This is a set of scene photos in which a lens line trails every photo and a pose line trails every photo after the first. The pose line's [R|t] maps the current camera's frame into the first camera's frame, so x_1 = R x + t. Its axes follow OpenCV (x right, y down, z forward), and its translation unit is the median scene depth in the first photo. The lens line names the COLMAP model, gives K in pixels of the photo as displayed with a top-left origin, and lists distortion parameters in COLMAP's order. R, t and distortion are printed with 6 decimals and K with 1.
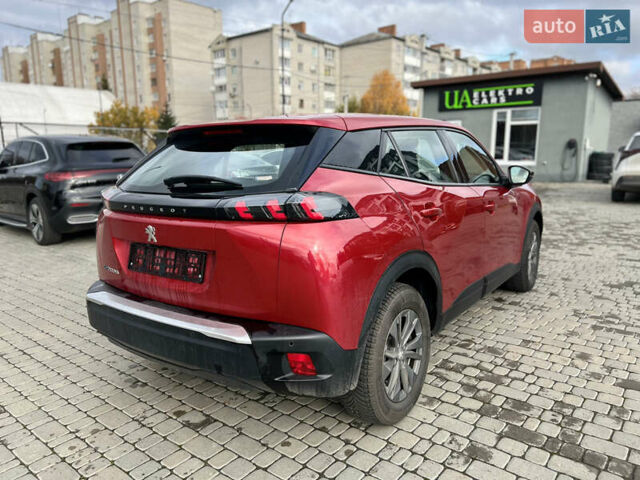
lens RADIAL K [[483.5, 0, 320.6], [0, 483.5, 238.9], [0, 0, 1]] dist [0.030971, -0.026400]
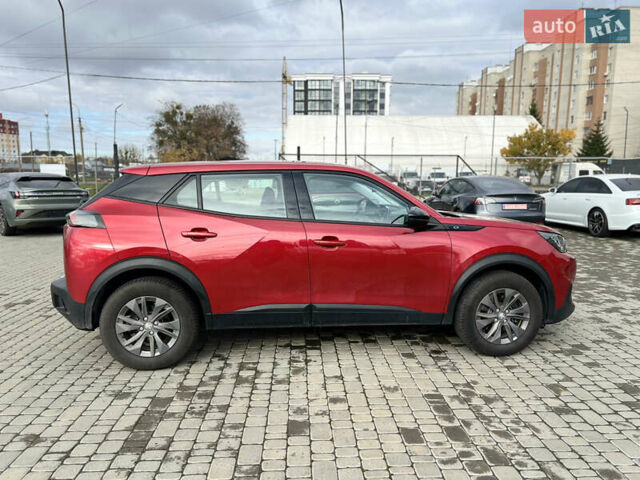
lens RADIAL K [[483.5, 0, 318.8], [0, 483.5, 242.1], [0, 0, 1]] dist [0.030971, -0.026400]
pose [[0.661404, 0.115933, -0.741016, 1.118502], [-0.143871, 0.989245, 0.026355, -0.090073], [0.736102, 0.089180, 0.670970, 0.262535]]
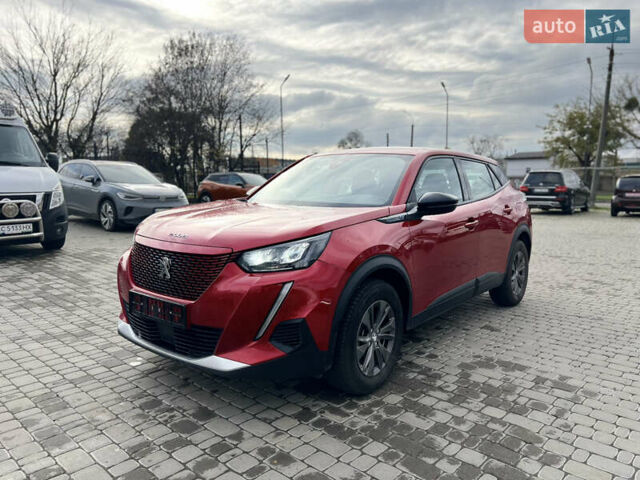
lens RADIAL K [[483.5, 0, 319.8], [0, 483.5, 240.4], [0, 0, 1]] dist [0.030971, -0.026400]
pose [[-0.998504, 0.002361, 0.054634, 0.207730], [0.019268, 0.950184, 0.311093, -0.424626], [-0.051178, 0.311680, -0.948808, 2.406125]]
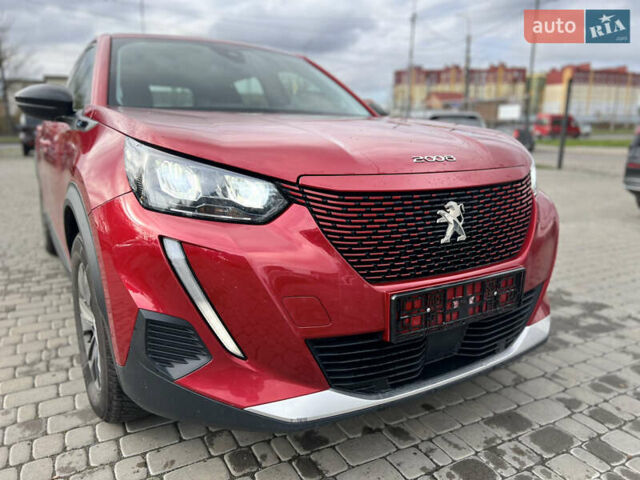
lens RADIAL K [[483.5, 0, 319.7], [0, 483.5, 240.7], [0, 0, 1]] dist [0.030971, -0.026400]
pose [[-0.384143, 0.218893, -0.896950, 0.929851], [-0.165329, 0.939478, 0.300078, -0.226859], [0.908350, 0.263565, -0.324705, 1.704858]]
